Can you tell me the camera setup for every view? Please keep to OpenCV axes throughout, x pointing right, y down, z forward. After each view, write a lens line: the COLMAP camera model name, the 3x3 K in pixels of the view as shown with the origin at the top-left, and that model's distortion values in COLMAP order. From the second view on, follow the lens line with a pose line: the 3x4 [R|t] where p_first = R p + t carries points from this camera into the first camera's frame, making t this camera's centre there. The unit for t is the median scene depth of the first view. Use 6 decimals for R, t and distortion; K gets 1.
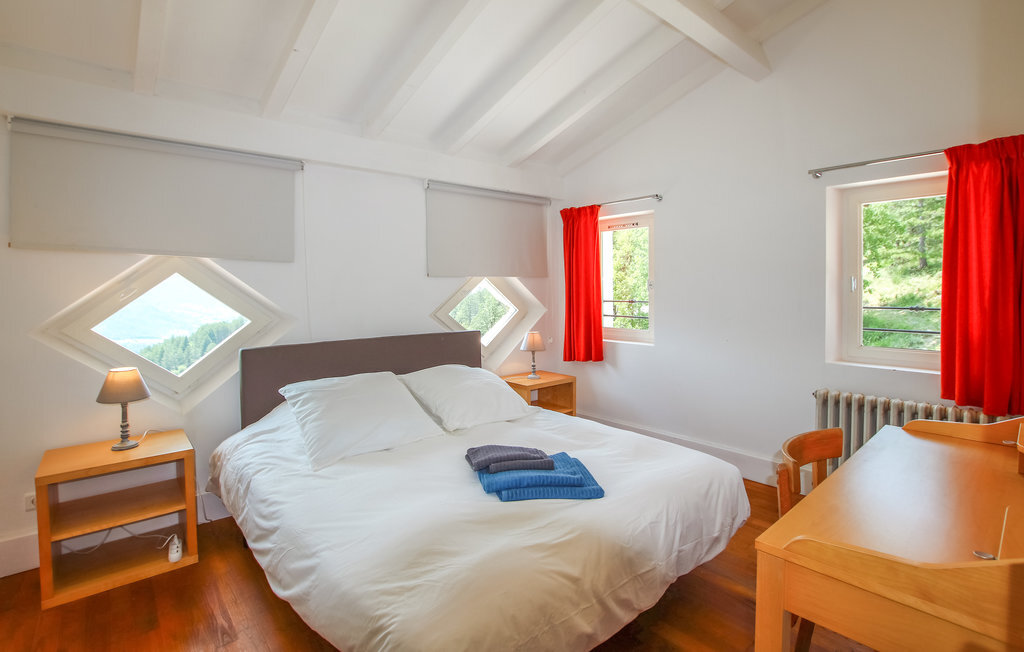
lens RADIAL K [[490.9, 0, 513.4], [0, 490.9, 309.1], [0, 0, 1]] dist [0.000268, -0.000317]
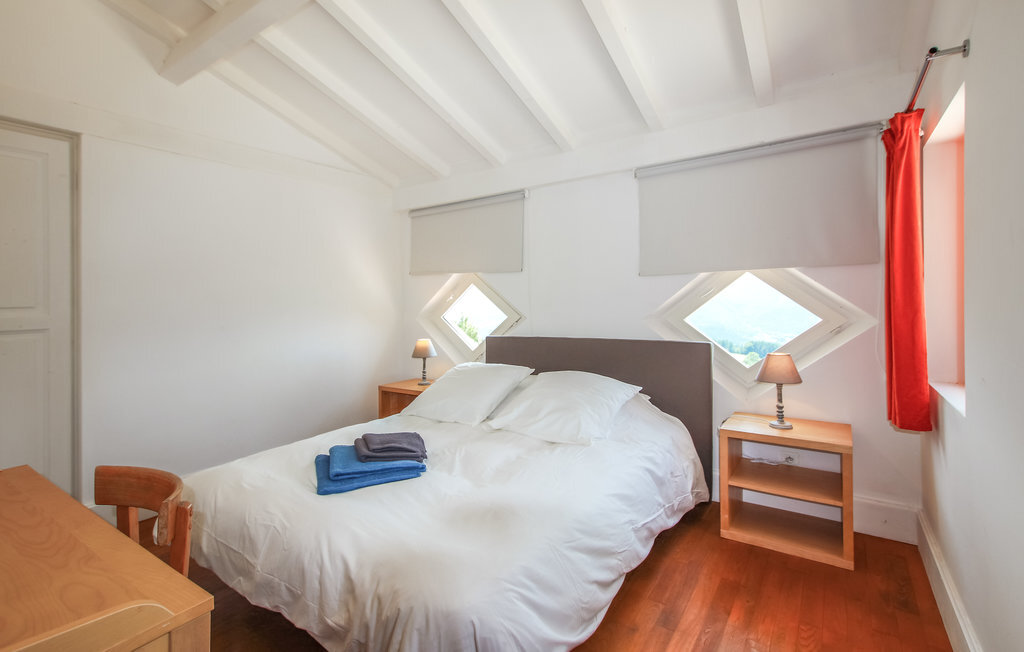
lens RADIAL K [[482.9, 0, 489.6], [0, 482.9, 294.7], [0, 0, 1]] dist [0.010860, 0.000160]
pose [[0.223941, 0.001129, -0.974602, 0.568725], [-0.012178, 0.999924, -0.001640, -0.025022], [0.974527, 0.012236, 0.223938, 0.491698]]
